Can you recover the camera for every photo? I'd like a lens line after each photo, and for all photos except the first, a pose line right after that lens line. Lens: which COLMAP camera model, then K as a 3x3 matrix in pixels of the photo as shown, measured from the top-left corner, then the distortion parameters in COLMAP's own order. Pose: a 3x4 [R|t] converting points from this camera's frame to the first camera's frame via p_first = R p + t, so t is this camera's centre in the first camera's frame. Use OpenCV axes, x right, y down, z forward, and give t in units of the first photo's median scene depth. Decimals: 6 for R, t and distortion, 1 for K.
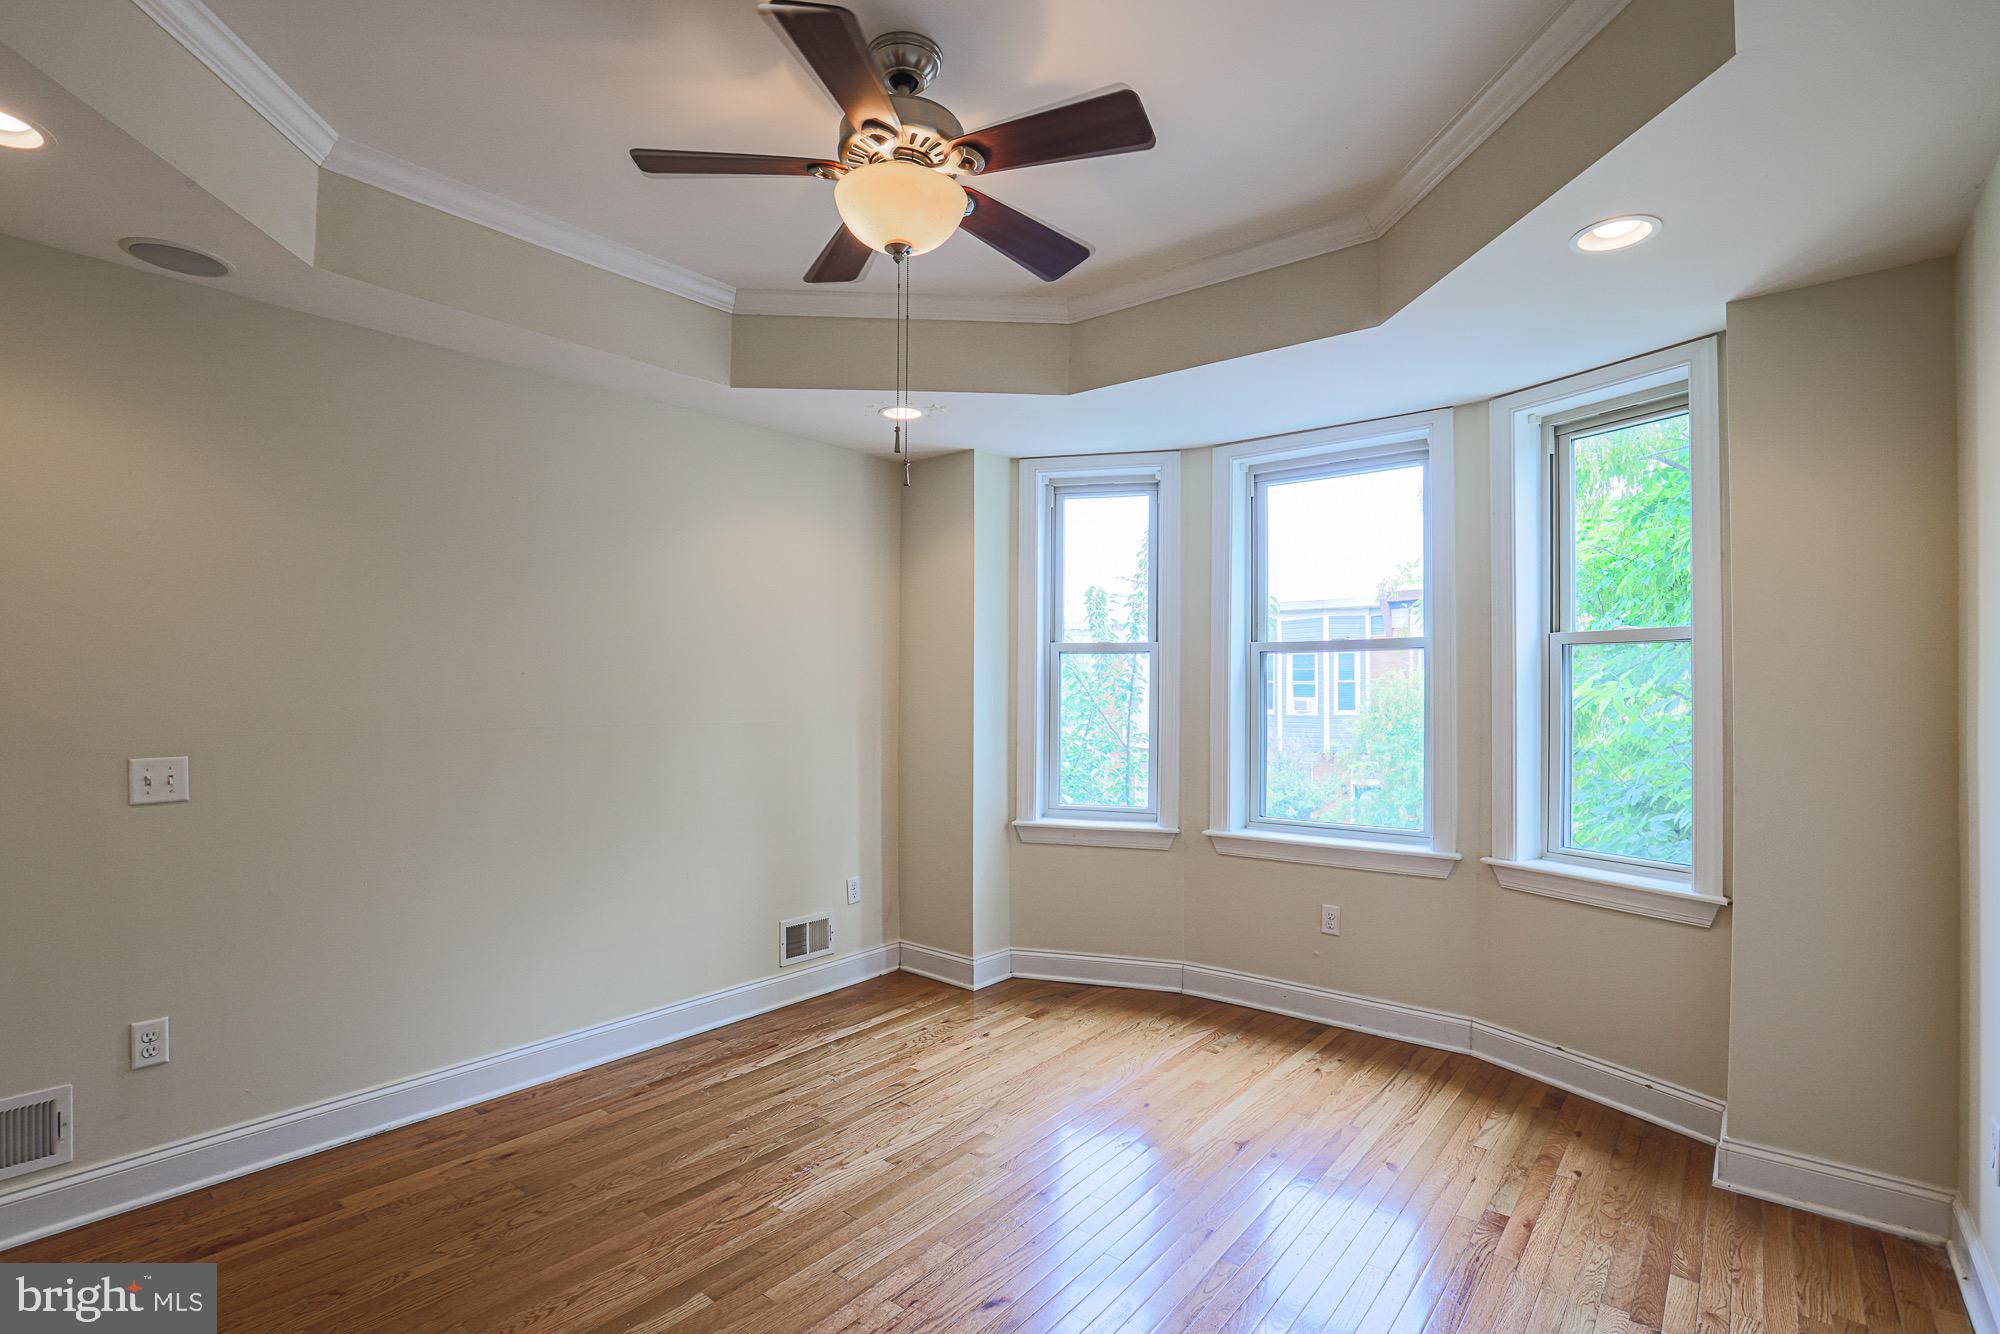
lens RADIAL K [[926.9, 0, 991.2], [0, 926.9, 674.2], [0, 0, 1]] dist [-0.039829, 0.009567]
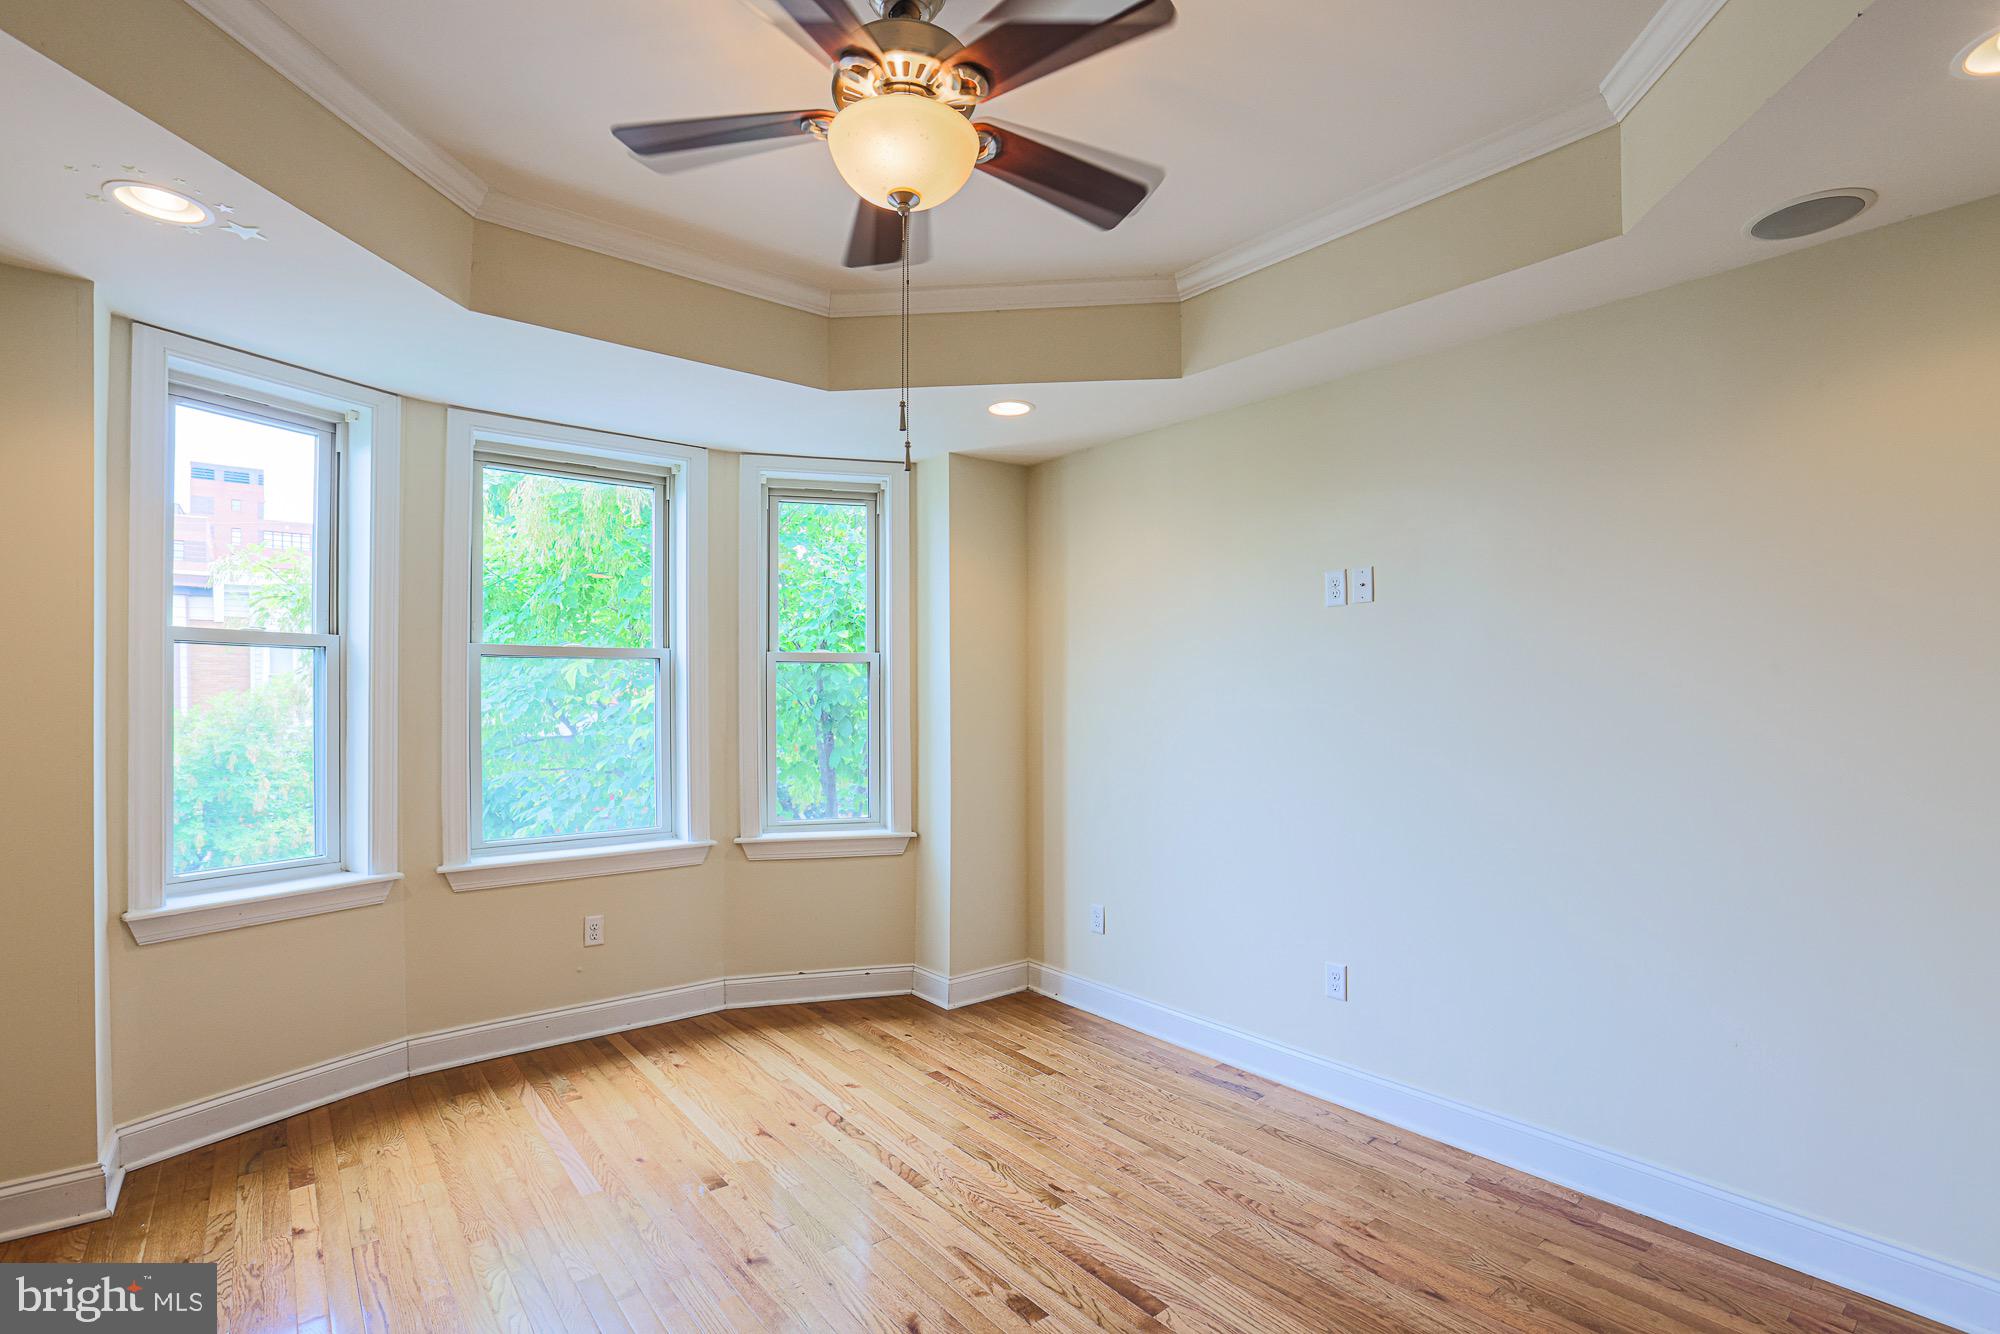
lens RADIAL K [[926.9, 0, 942.6], [0, 926.9, 690.9], [0, 0, 1]] dist [-0.039829, 0.009567]
pose [[0.227670, 0.008450, 0.973702, -0.566565], [-0.016787, 0.999848, -0.004751, 0.008302], [-0.973594, -0.015264, 0.227777, 0.458473]]
